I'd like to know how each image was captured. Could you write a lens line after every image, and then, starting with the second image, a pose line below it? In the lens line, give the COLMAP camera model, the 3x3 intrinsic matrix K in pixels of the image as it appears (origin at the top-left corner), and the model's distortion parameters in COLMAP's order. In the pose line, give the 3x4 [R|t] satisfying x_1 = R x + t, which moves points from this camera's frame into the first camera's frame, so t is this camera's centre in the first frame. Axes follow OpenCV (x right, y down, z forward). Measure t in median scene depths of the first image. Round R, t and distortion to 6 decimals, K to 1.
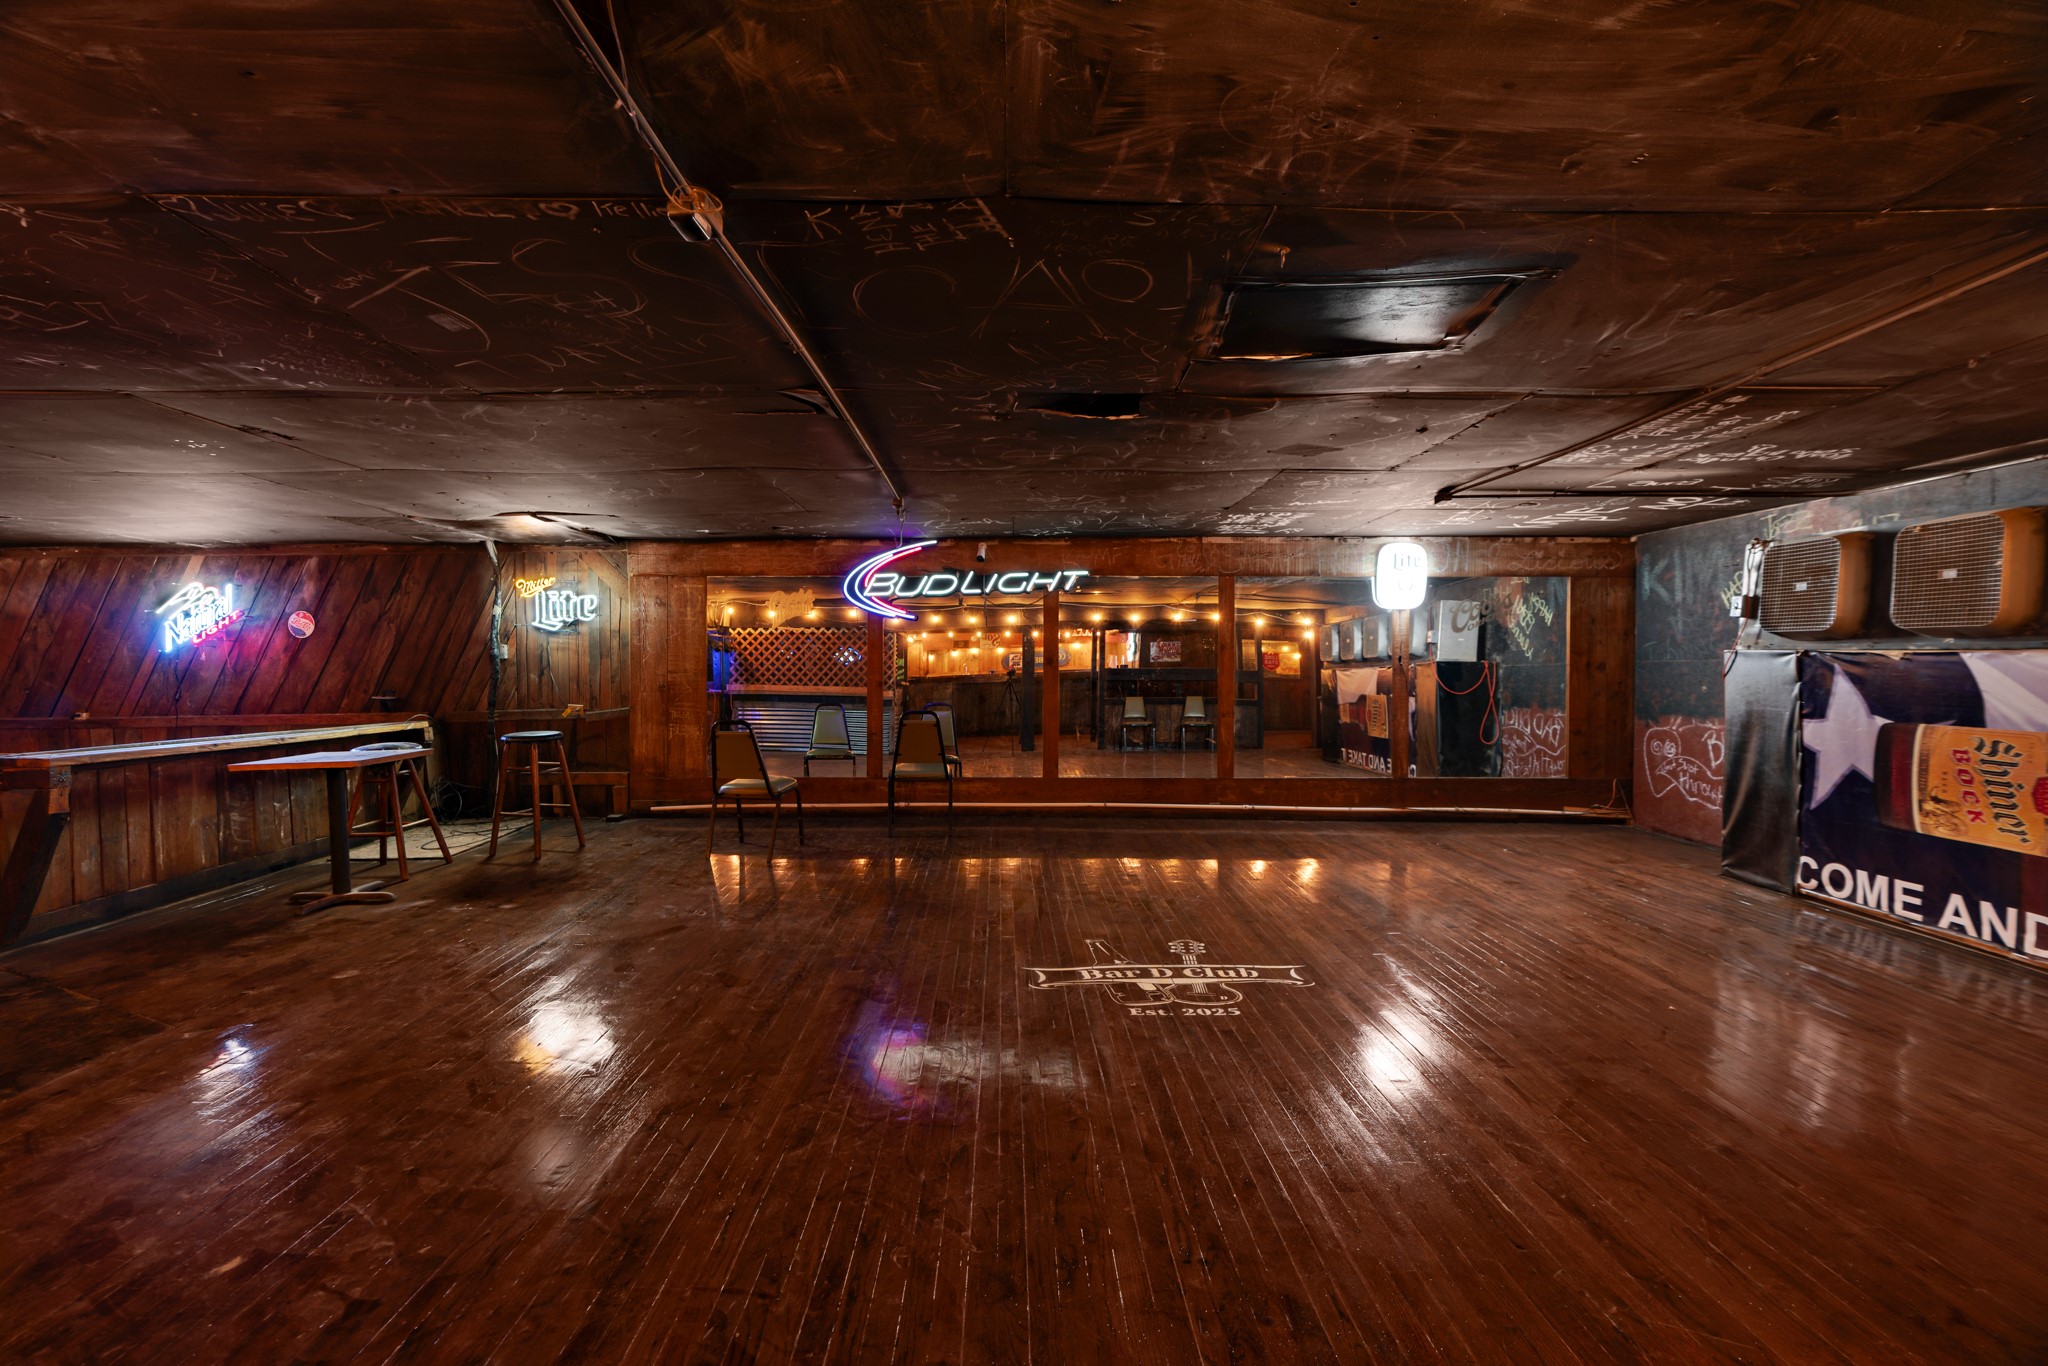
lens RADIAL K [[912.6, 0, 1010.9], [0, 912.6, 691.7], [0, 0, 1]] dist [-0.016992, 0.007340]
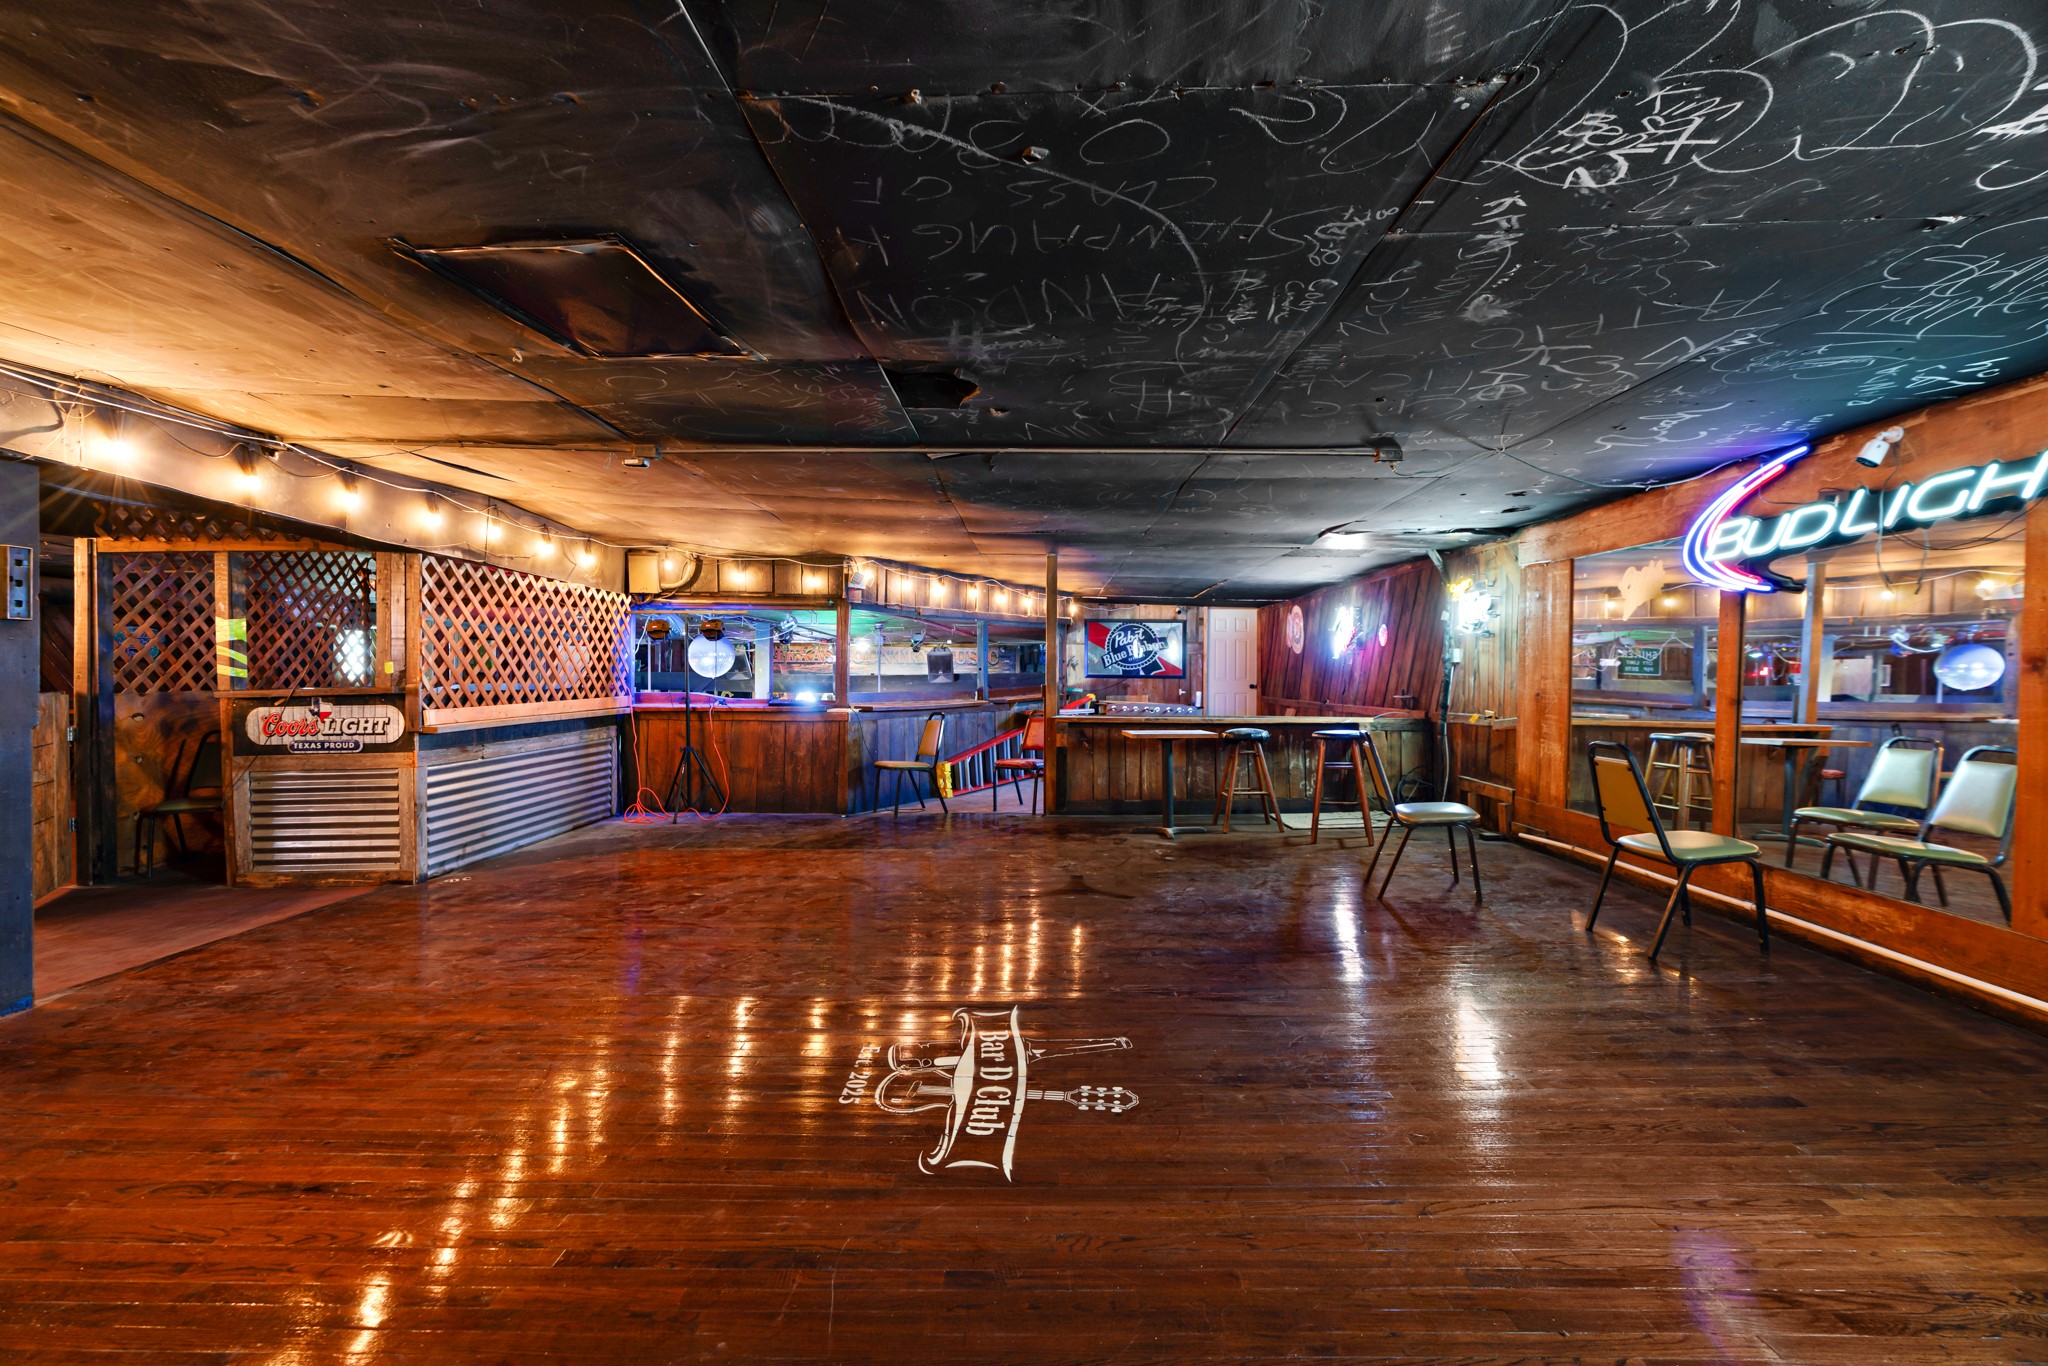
lens RADIAL K [[912.6, 0, 1010.9], [0, 912.6, 691.7], [0, 0, 1]] dist [-0.016992, 0.007340]
pose [[-0.029783, 0.027662, -0.999174, 0.846041], [-0.029632, 0.999153, 0.028545, -0.031788], [0.999117, 0.030457, -0.028938, 0.941067]]
